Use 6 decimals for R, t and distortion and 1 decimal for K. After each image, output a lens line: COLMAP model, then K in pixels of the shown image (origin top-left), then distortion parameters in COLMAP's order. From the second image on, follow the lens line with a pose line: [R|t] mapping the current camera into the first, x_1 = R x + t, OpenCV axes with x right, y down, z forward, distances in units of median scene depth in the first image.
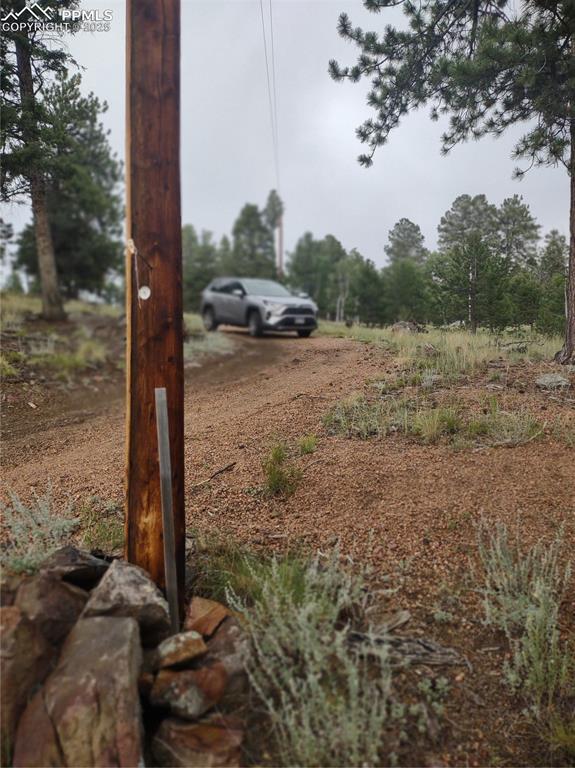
lens RADIAL K [[726.2, 0, 286.1], [0, 726.2, 384.6], [0, 0, 1]] dist [0.032679, 0.000000]
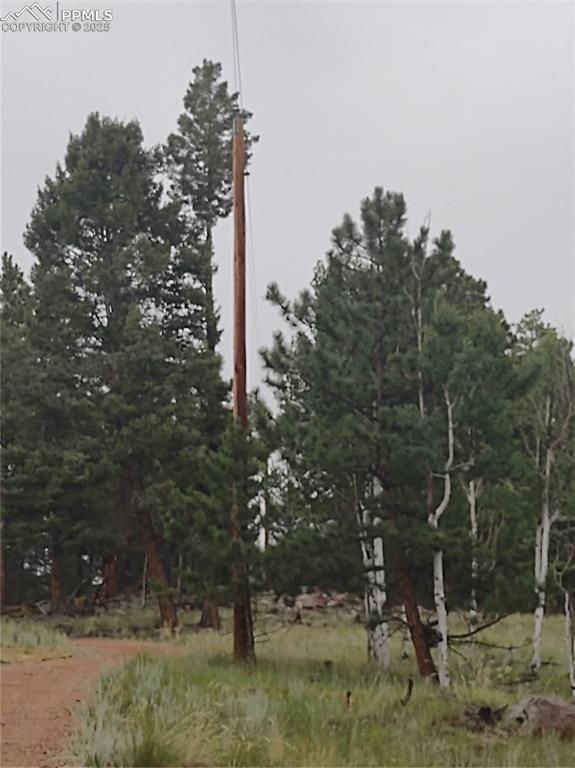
lens RADIAL K [[726.2, 0, 287.3], [0, 726.2, 385.2], [0, 0, 1]] dist [0.032679, 0.000000]
pose [[0.998124, -0.004606, 0.061051, -0.006747], [0.017641, 0.976511, -0.214742, -0.112405], [-0.058628, 0.215416, 0.974761, 0.784367]]
